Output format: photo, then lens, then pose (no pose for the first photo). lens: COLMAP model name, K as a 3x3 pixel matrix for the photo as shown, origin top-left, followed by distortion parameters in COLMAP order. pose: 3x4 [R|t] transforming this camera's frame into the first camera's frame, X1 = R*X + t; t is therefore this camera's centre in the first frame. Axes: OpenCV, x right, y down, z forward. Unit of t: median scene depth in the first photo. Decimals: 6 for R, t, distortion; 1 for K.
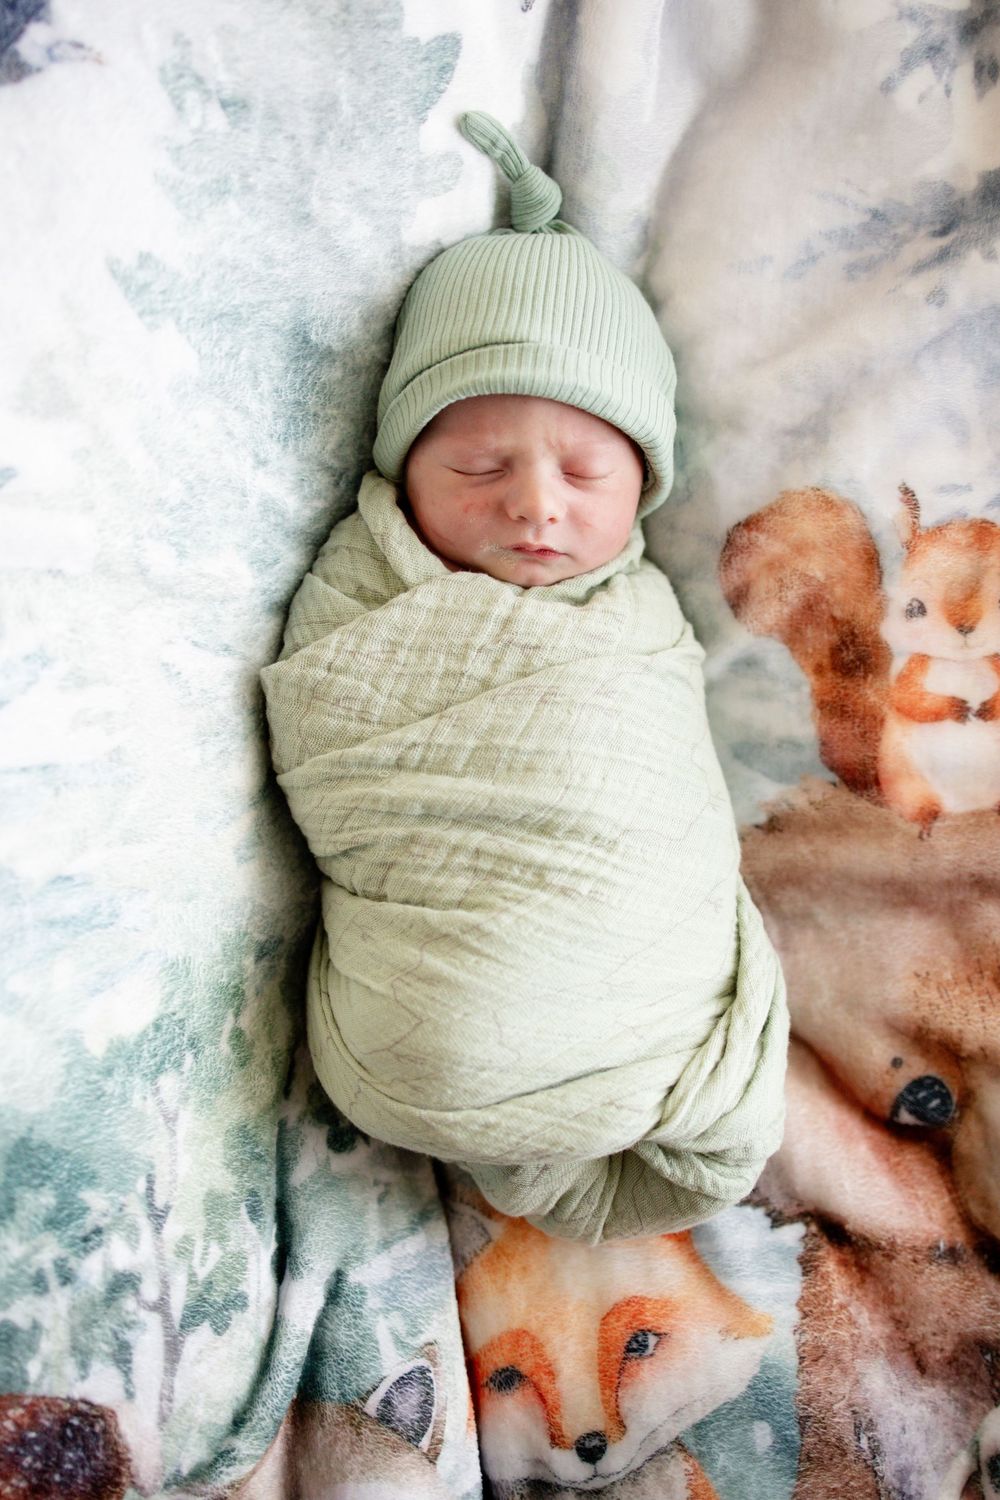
lens RADIAL K [[1500.9, 0, 499.4], [0, 1500.9, 731.7], [0, 0, 1]] dist [0.008542, -0.012930]
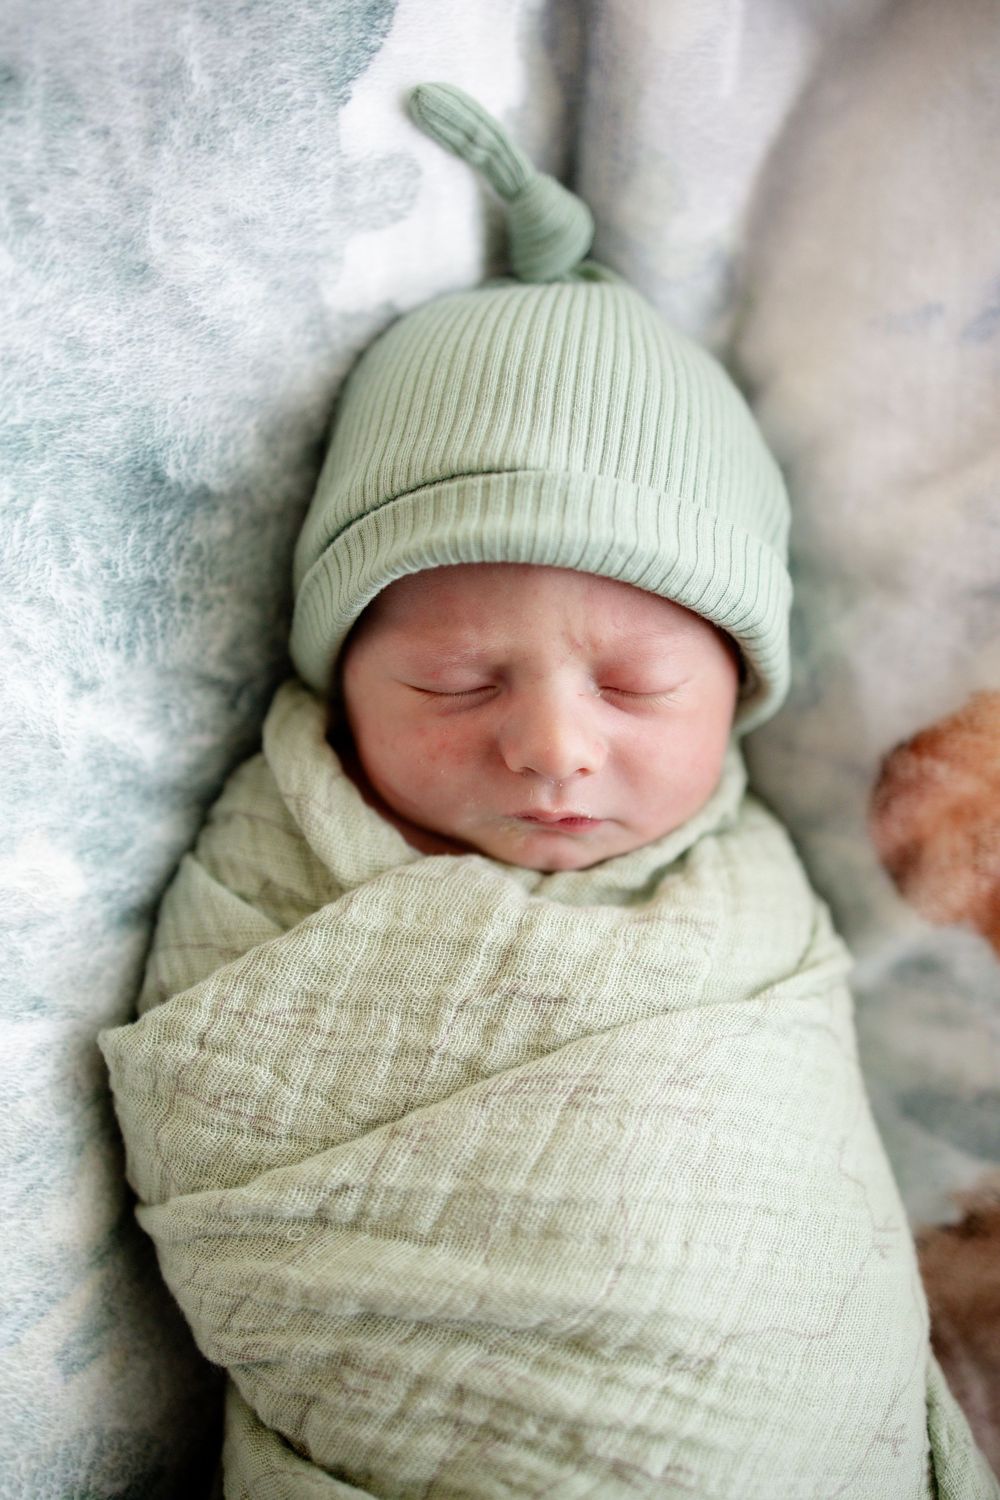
lens RADIAL K [[1504.6, 0, 522.4], [0, 1504.6, 760.1], [0, 0, 1]] dist [0.001823, 0.004407]
pose [[0.998256, -0.029993, -0.050853, 0.041891], [0.028217, 0.998979, -0.035287, -0.126513], [0.051860, 0.033790, 0.998083, 0.426559]]
